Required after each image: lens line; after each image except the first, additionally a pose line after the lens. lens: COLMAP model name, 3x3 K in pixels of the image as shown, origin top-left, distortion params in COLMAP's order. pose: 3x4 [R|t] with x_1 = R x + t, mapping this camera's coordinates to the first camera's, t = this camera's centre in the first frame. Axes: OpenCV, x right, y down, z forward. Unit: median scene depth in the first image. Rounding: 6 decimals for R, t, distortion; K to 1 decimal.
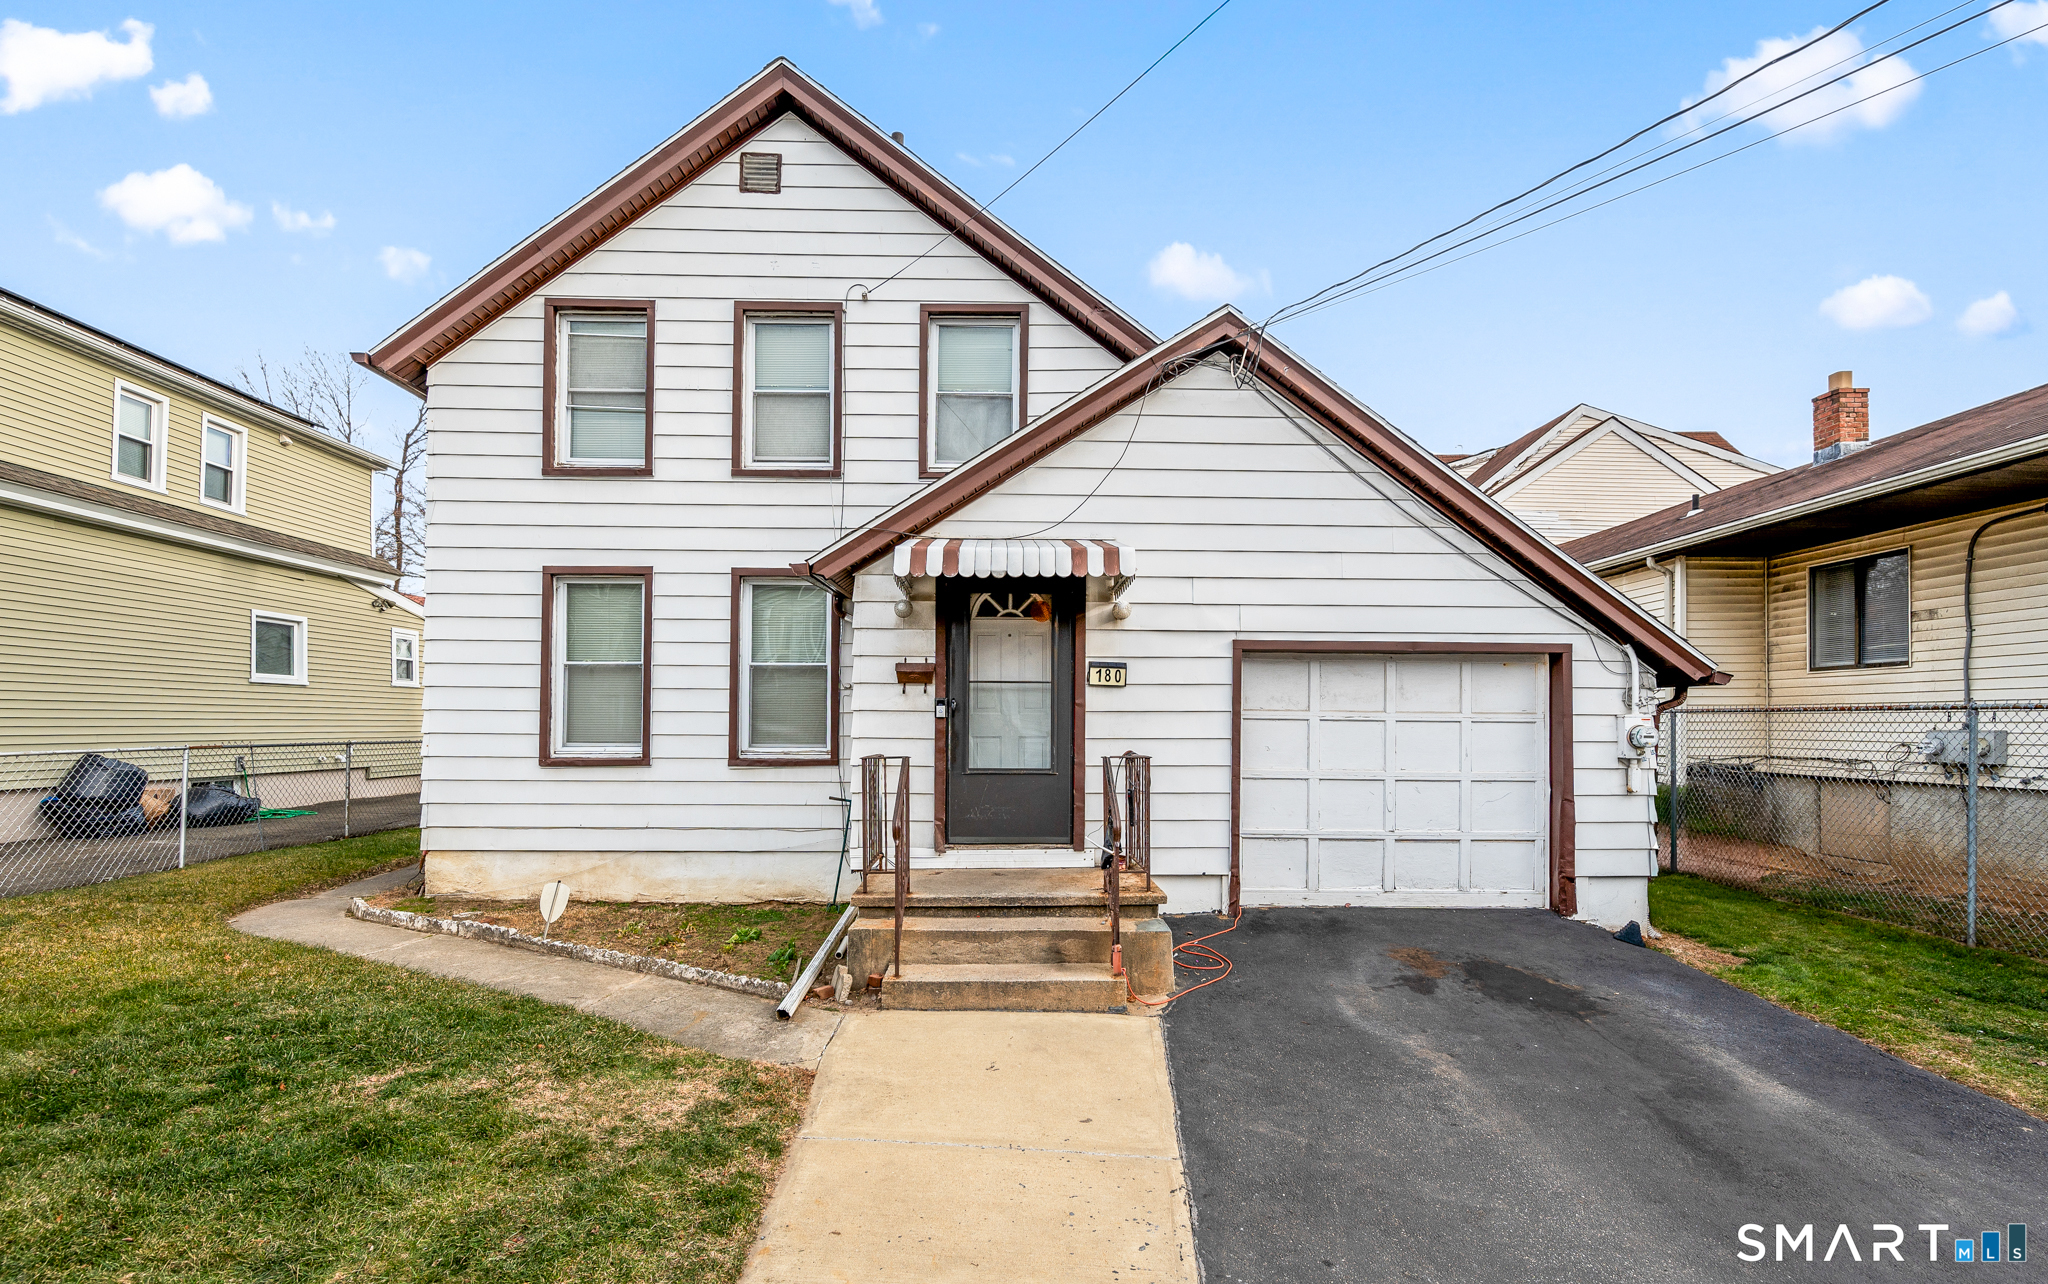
lens RADIAL K [[826.1, 0, 1032.1], [0, 826.1, 718.0], [0, 0, 1]] dist [-0.002109, 0.000187]
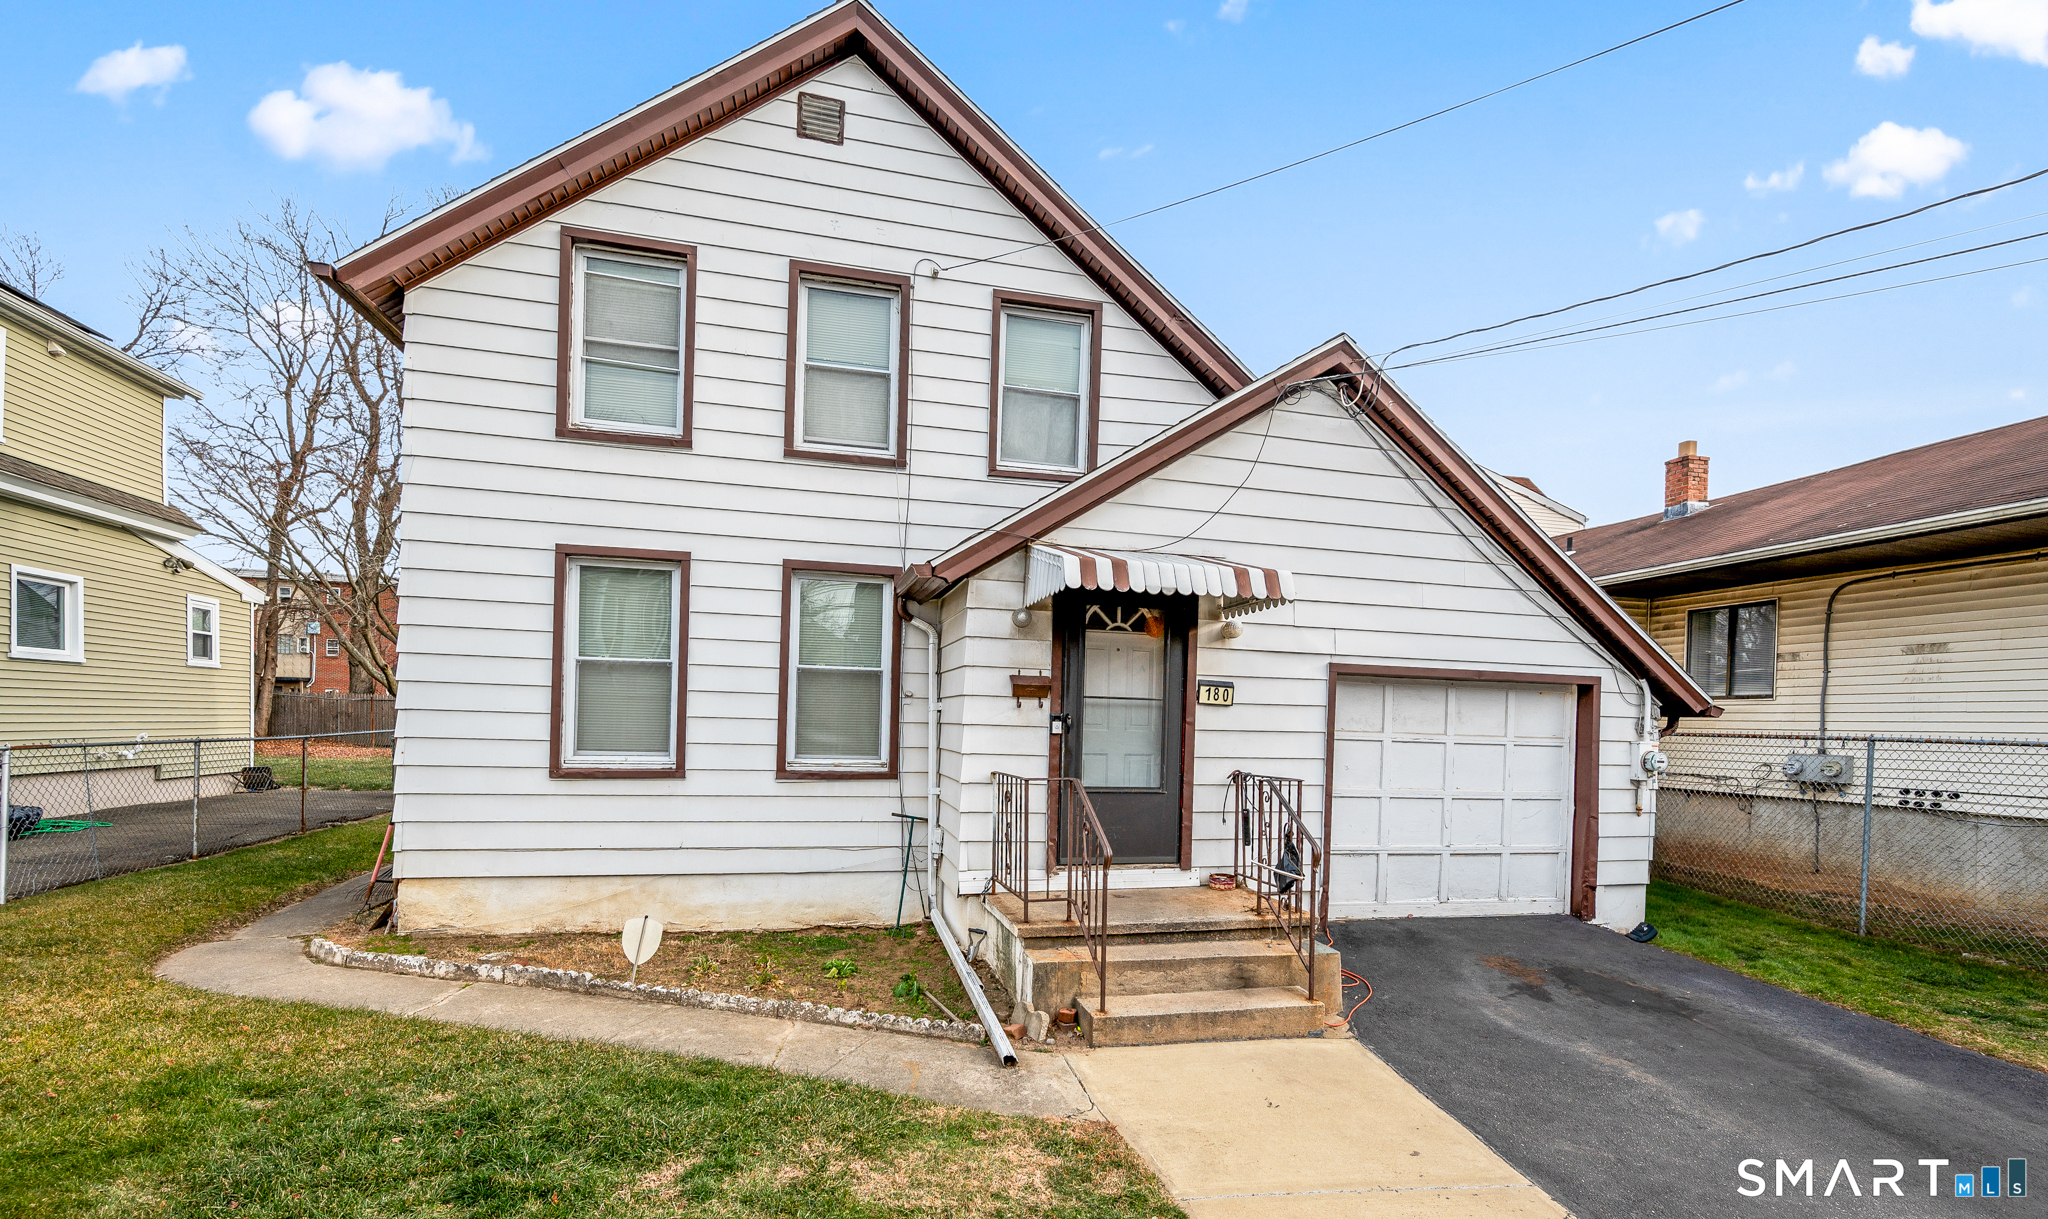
lens RADIAL K [[833.0, 0, 1018.6], [0, 833.0, 733.2], [0, 0, 1]] dist [-0.000951, -0.000590]
pose [[0.978357, 0.017803, 0.206155, -0.320242], [-0.022746, 0.999507, 0.021635, -0.019289], [-0.205668, -0.025856, 0.978280, 0.059061]]
